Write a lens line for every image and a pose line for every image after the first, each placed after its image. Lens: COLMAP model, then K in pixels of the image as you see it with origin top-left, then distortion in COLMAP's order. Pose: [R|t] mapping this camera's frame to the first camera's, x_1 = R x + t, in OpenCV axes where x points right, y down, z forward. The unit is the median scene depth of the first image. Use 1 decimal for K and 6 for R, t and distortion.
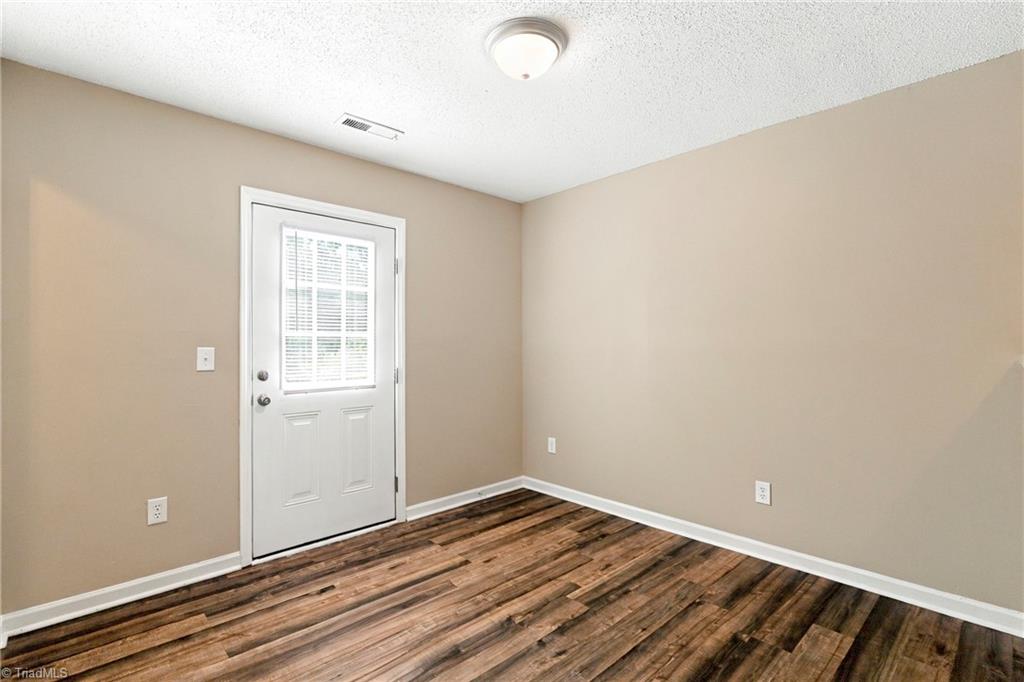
lens RADIAL K [[485.4, 0, 512.0], [0, 485.4, 341.0], [0, 0, 1]] dist [0.002912, -0.000050]
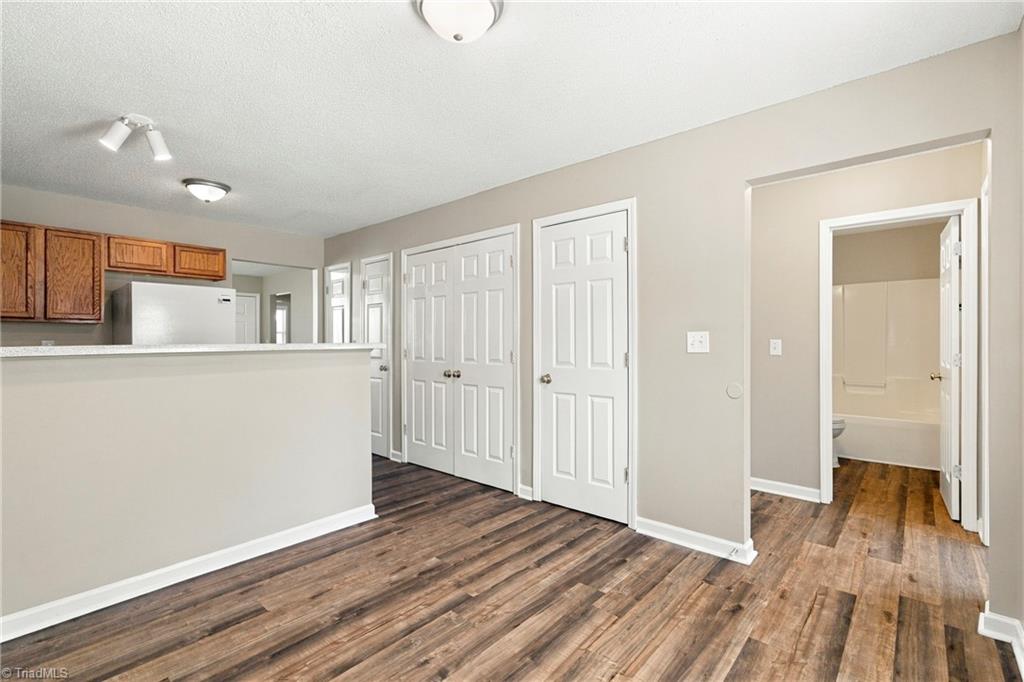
lens RADIAL K [[454.8, 0, 512.0], [0, 454.8, 341.0], [0, 0, 1]] dist [0.009653, 0.000090]
pose [[-0.995650, 0.007128, -0.092896, 0.006382], [0.006690, 0.999965, 0.005030, 0.008672], [0.092929, 0.004387, -0.995663, 1.360588]]
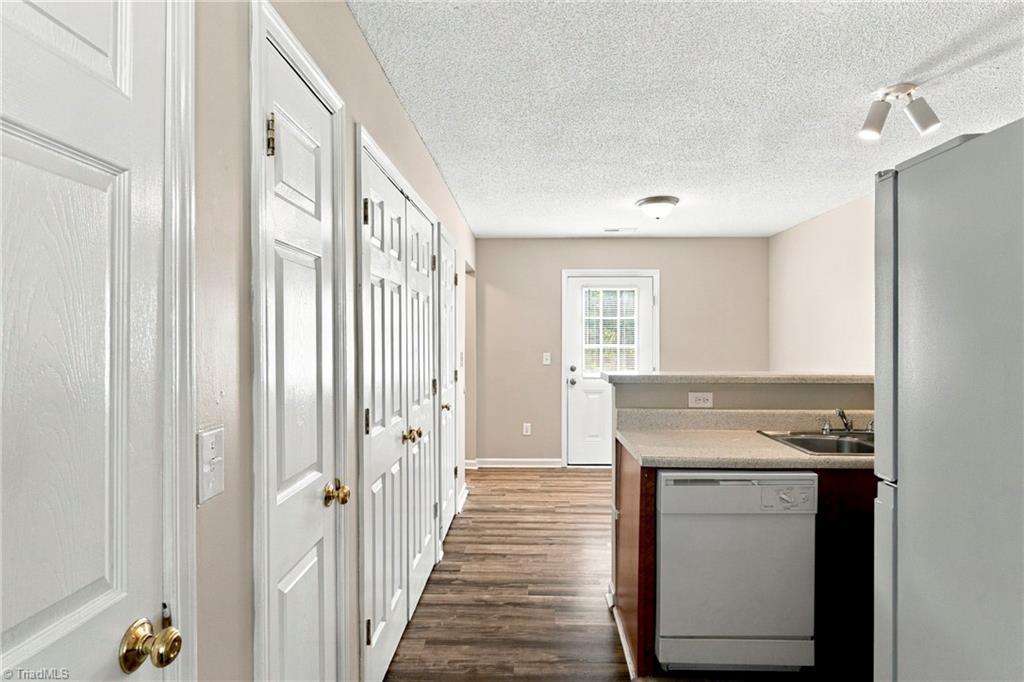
lens RADIAL K [[574.4, 0, 512.0], [0, 574.4, 341.0], [0, 0, 1]] dist [0.000639, 0.001736]
pose [[0.705065, 0.000634, -0.709143, 0.902821], [-0.000518, 1.000000, 0.000379, -0.035881], [0.709143, 0.000100, 0.705065, -0.735553]]
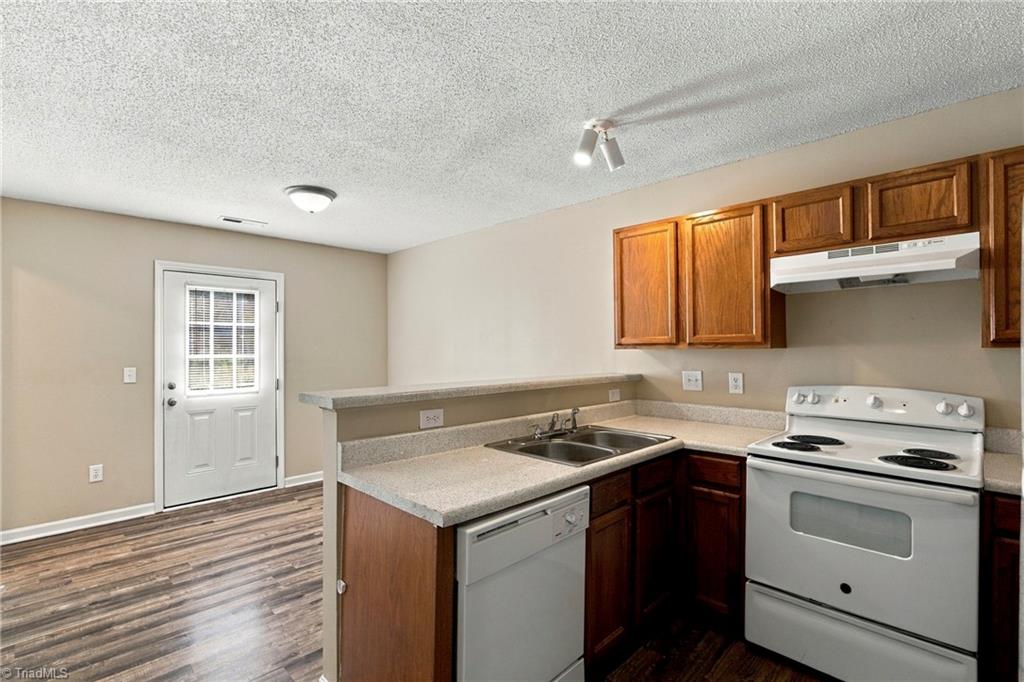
lens RADIAL K [[484.1, 0, 512.0], [0, 484.1, 341.0], [0, 0, 1]] dist [-0.002081, 0.000327]
pose [[0.999743, -0.008489, 0.021002, 0.511962], [0.008740, 0.999891, -0.011914, -0.039794], [-0.020898, 0.012095, 0.999708, -0.518745]]
